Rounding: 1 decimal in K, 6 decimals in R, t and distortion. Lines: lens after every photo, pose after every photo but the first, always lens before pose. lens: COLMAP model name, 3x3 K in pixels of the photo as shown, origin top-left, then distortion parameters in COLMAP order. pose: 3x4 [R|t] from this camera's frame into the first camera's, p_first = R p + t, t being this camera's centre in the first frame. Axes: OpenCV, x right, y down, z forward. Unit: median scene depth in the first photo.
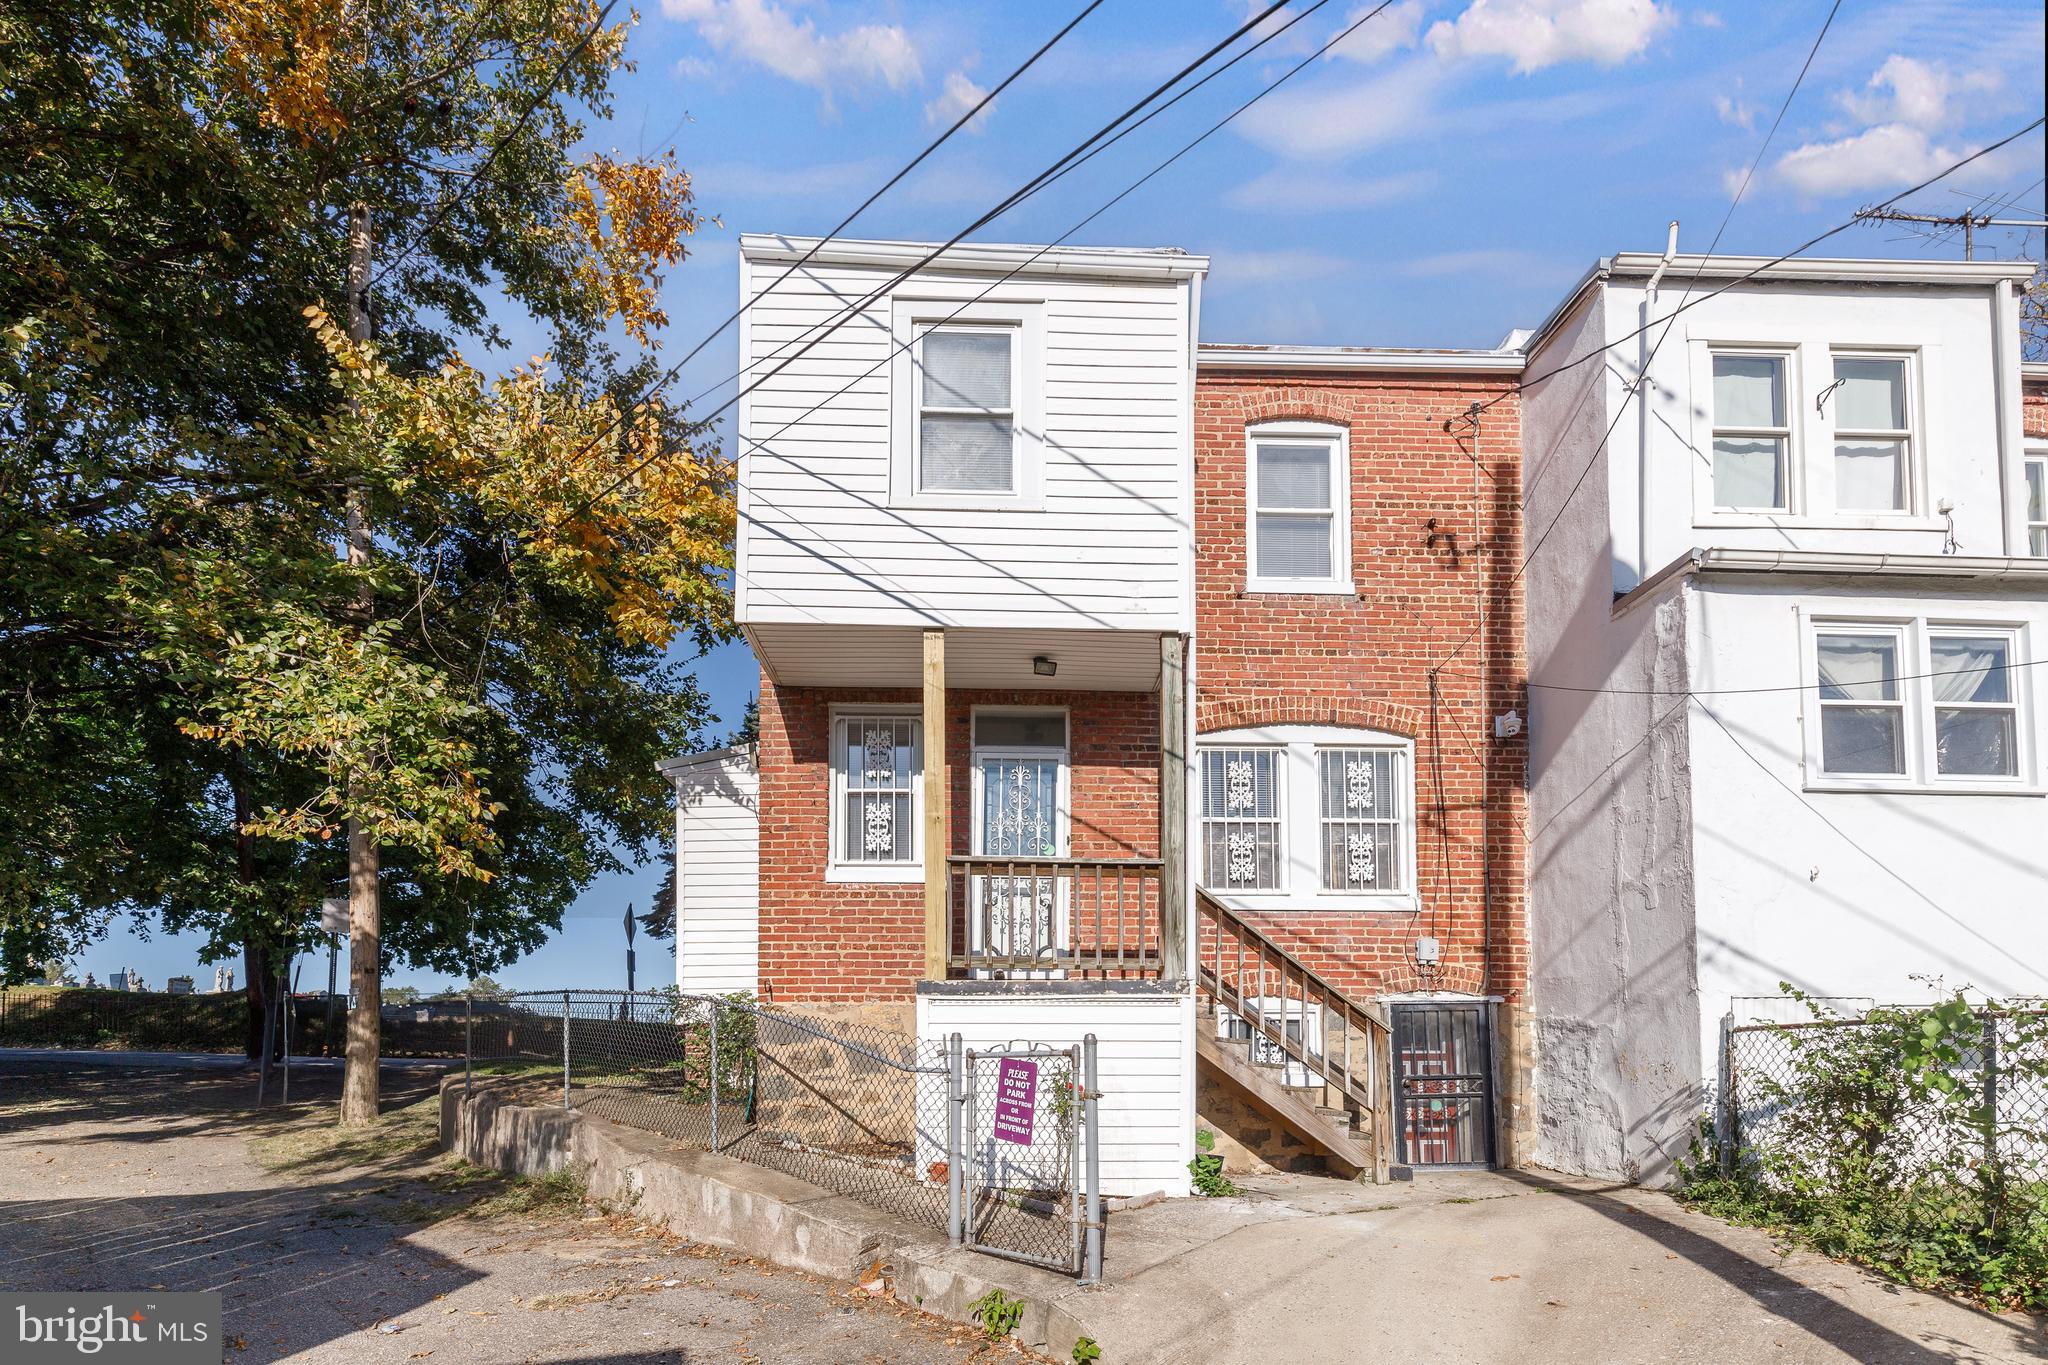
lens RADIAL K [[1019.1, 0, 1024.0], [0, 1019.1, 682.5], [0, 0, 1]] dist [0.004433, -0.000253]
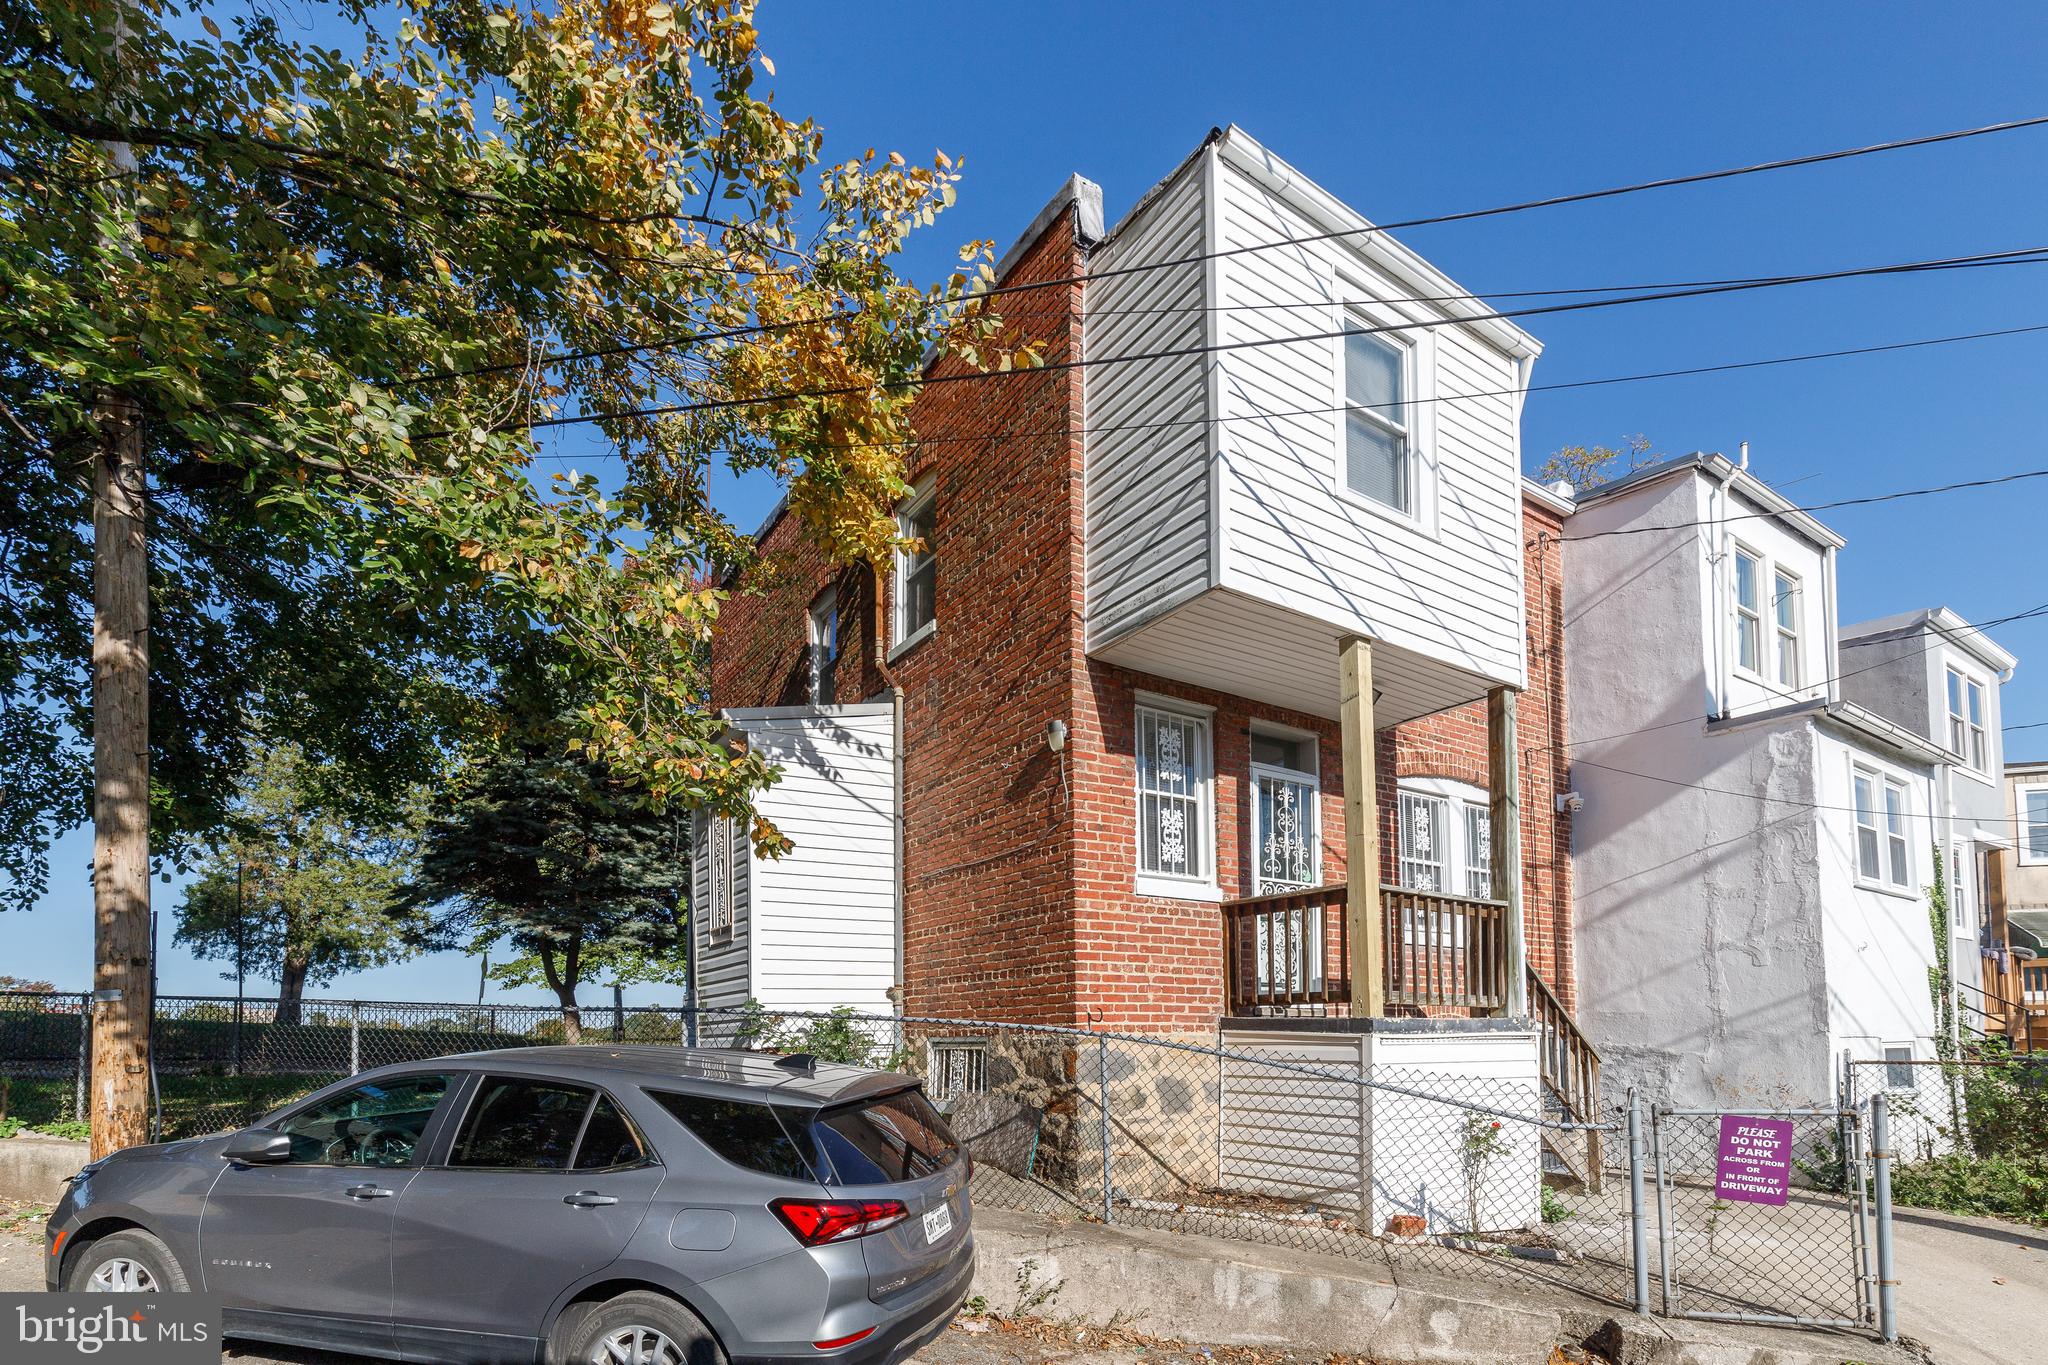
lens RADIAL K [[947.5, 0, 1023.9], [0, 947.5, 712.9], [0, 0, 1]] dist [-0.000732, 0.000529]
pose [[0.861514, 0.161290, 0.481435, -0.697501], [-0.171183, 0.984955, -0.023652, 0.080009], [-0.478007, -0.062037, 0.876163, 0.351476]]
